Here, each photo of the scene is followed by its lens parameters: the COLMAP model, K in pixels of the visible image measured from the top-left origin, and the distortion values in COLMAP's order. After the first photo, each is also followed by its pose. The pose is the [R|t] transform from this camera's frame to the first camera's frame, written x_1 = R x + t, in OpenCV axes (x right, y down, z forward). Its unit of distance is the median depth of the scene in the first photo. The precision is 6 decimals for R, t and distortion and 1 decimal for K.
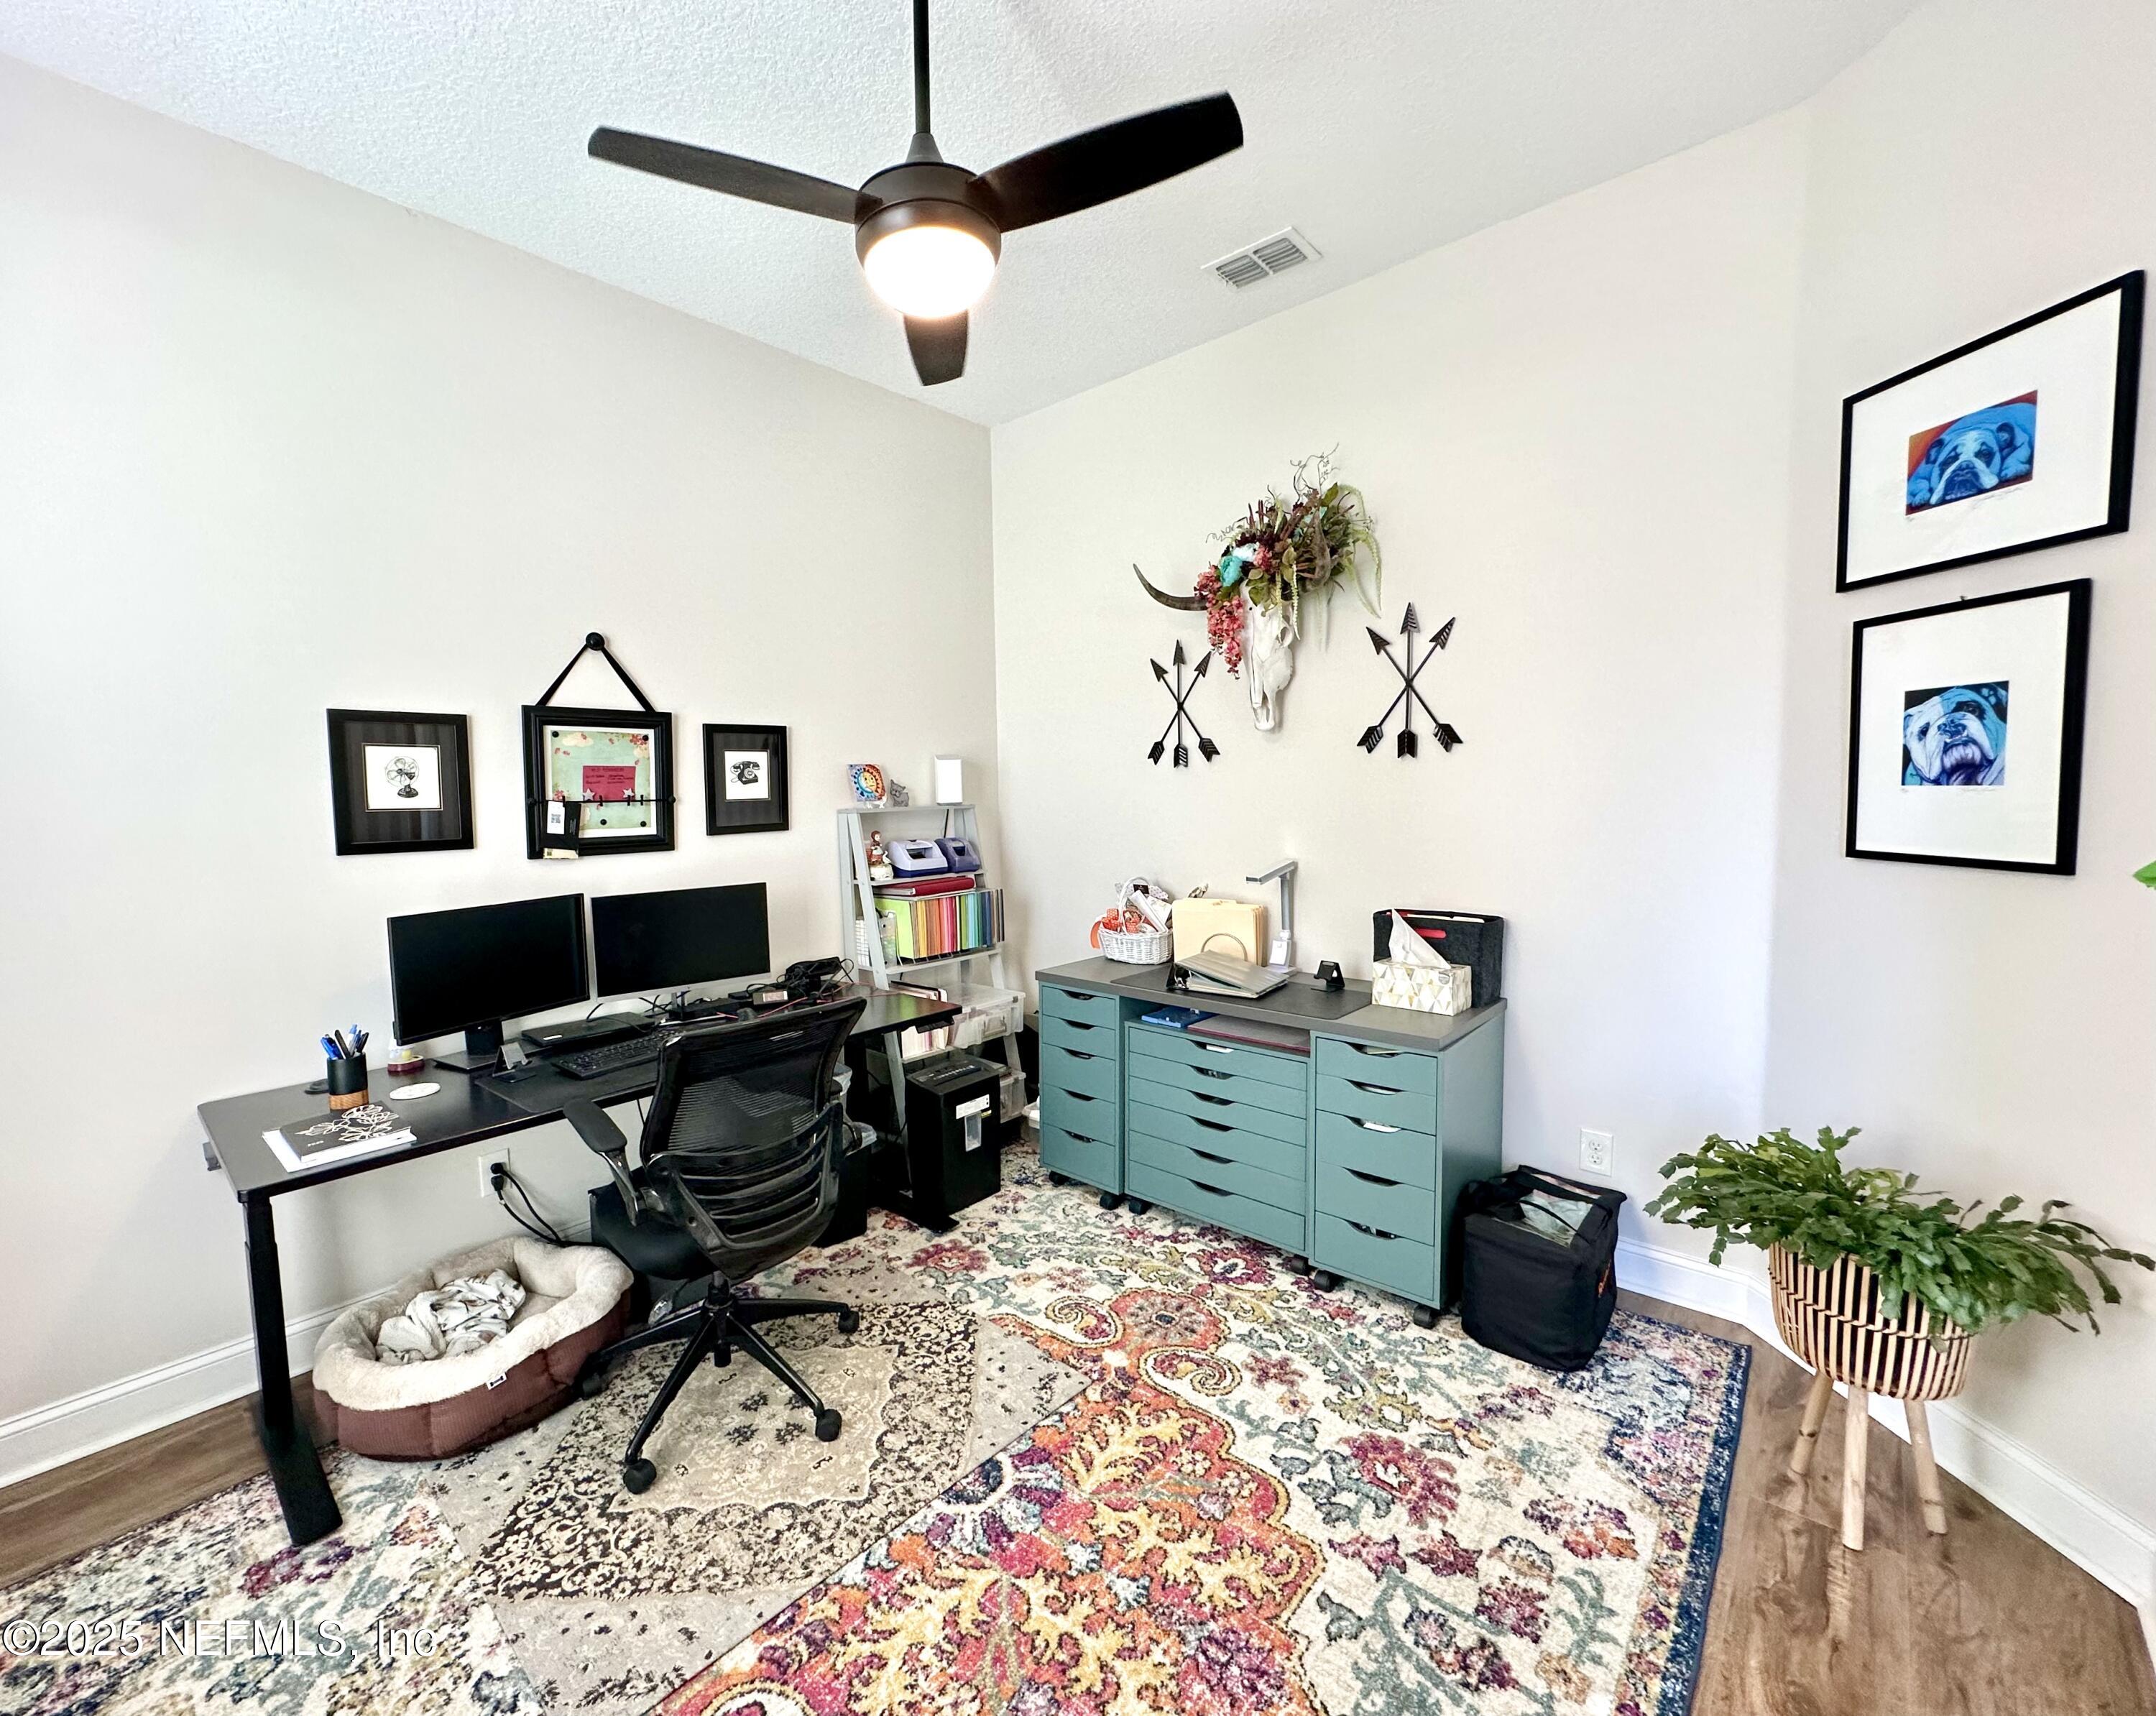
lens RADIAL K [[924.9, 0, 1075.0], [0, 924.9, 849.7], [0, 0, 1]] dist [-0.000761, -0.000015]
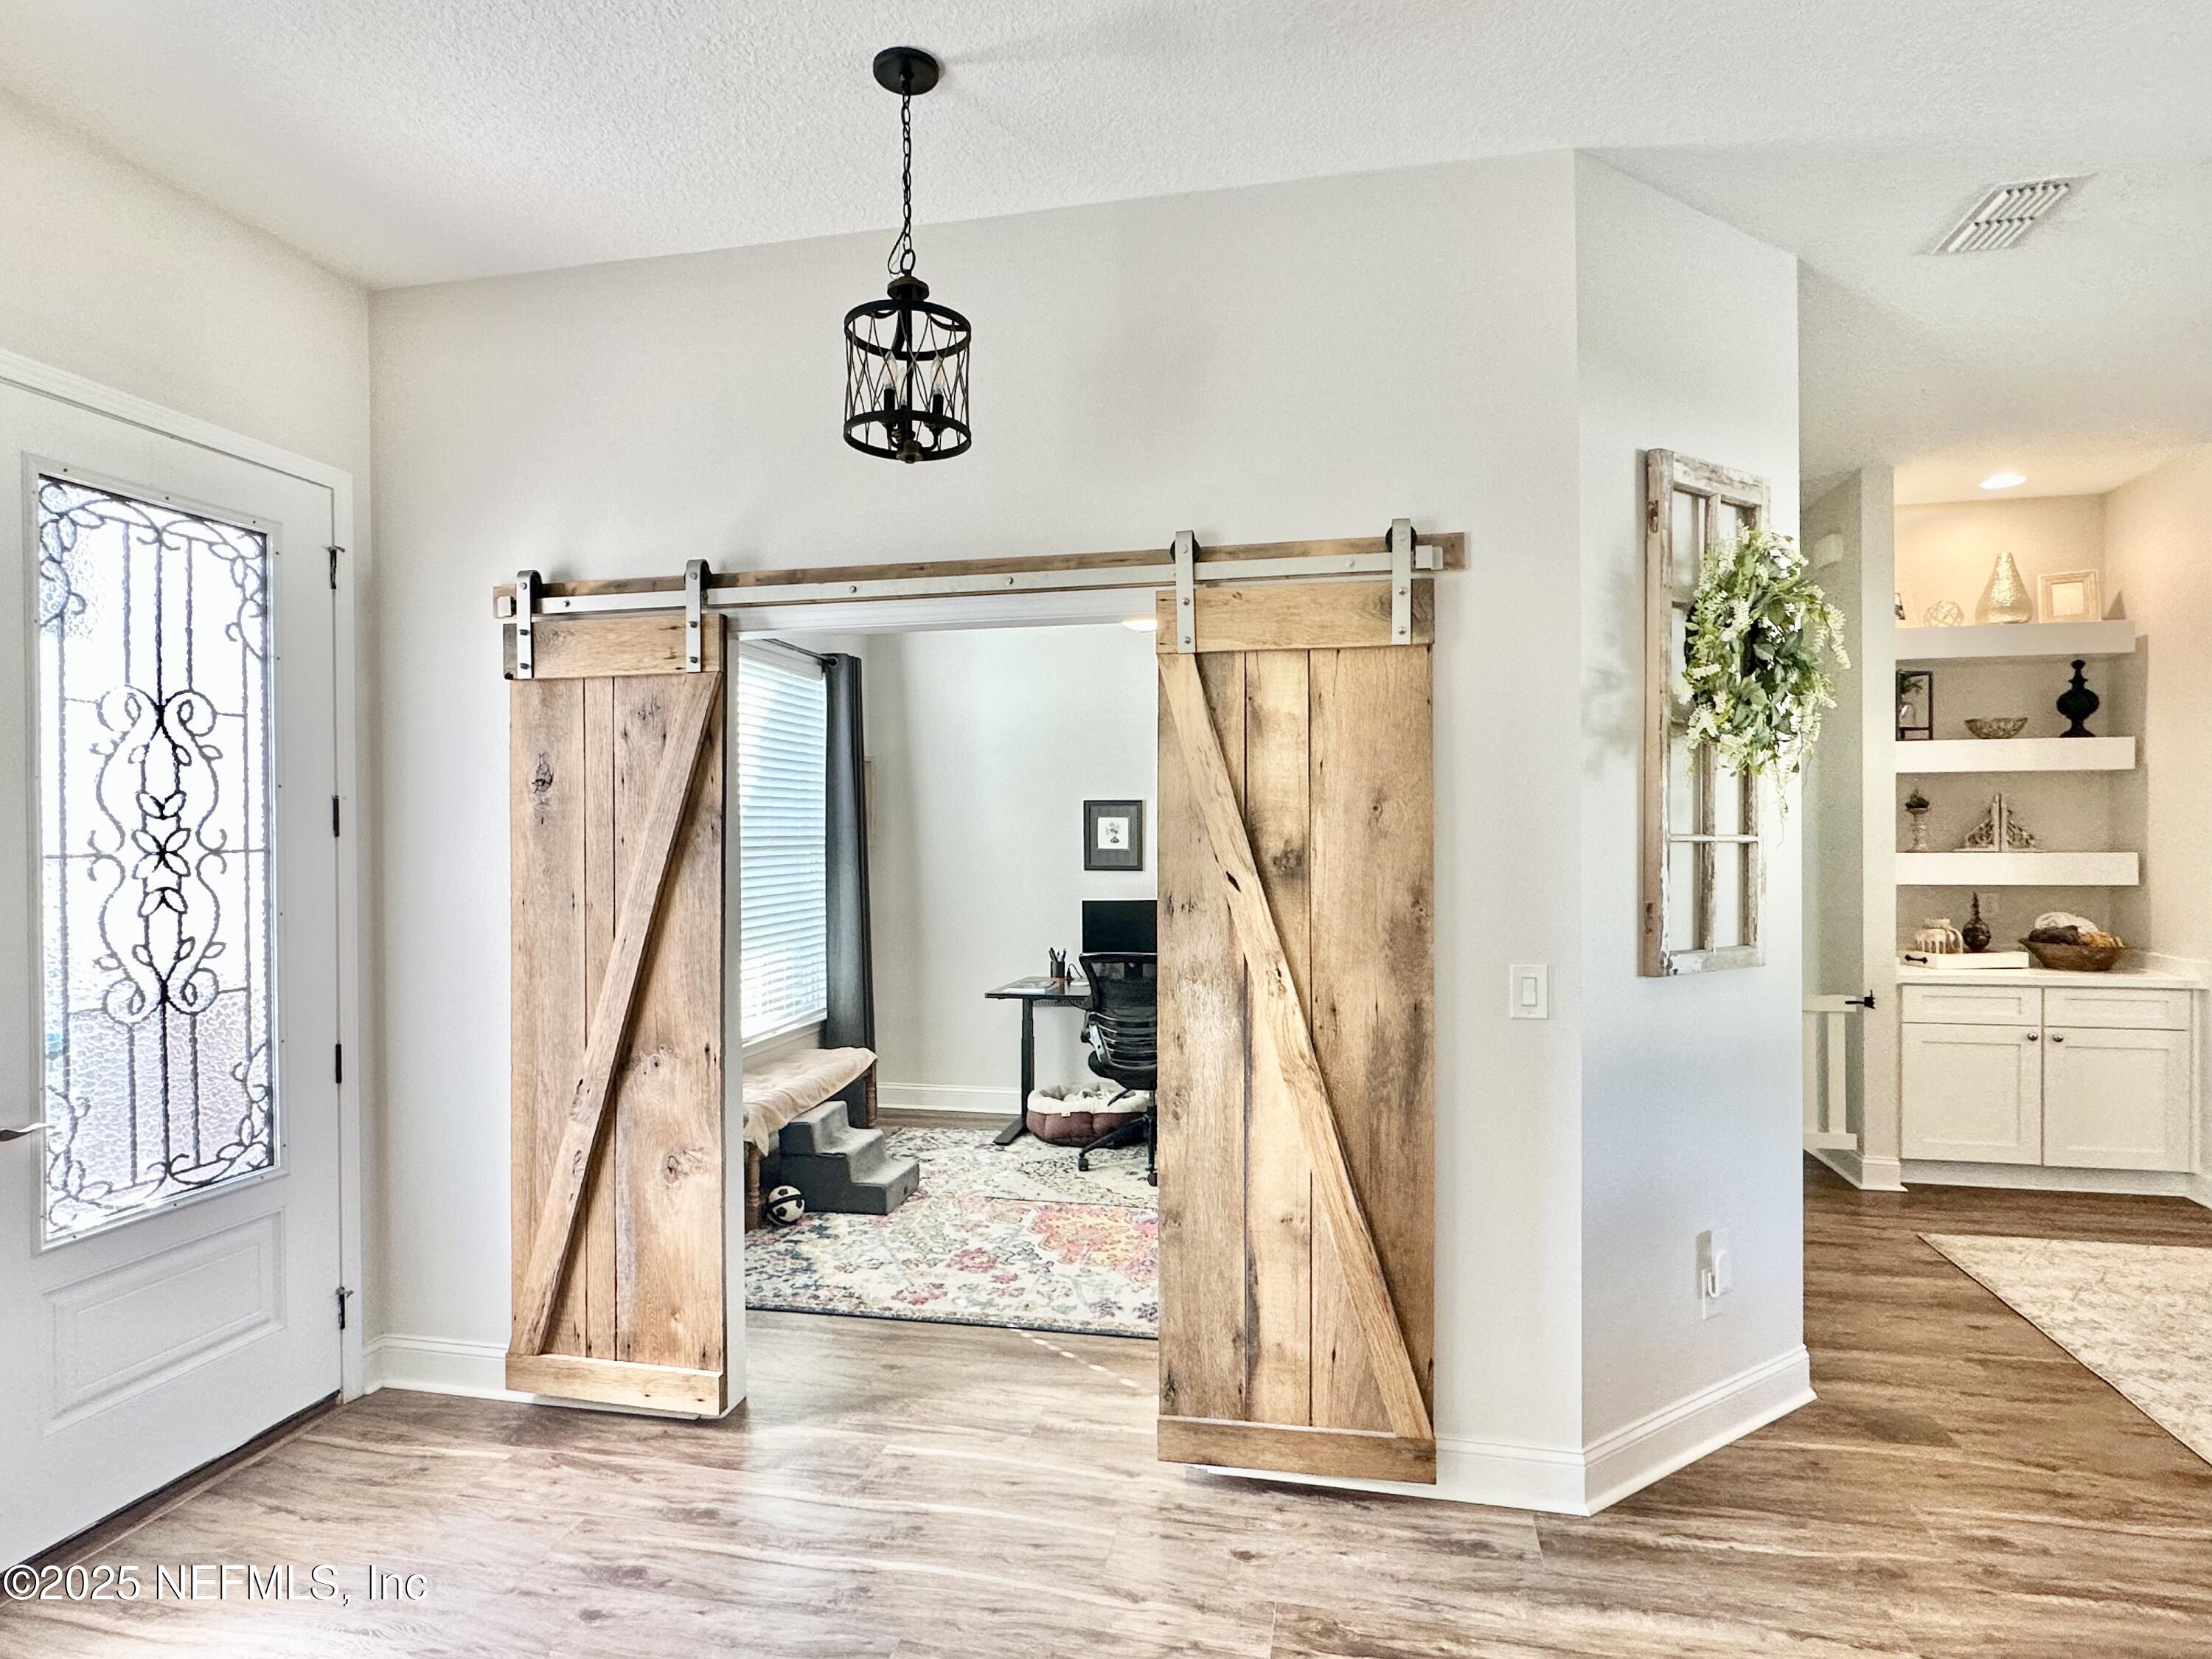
lens RADIAL K [[1211.3, 0, 1106.4], [0, 1211.3, 839.5], [0, 0, 1]] dist [0.002016, 0.001405]
pose [[0.511361, 0.013766, -0.859256, 1.702584], [-0.053412, 0.998448, -0.015790, -0.027200], [0.857705, 0.053969, 0.511302, -0.371044]]
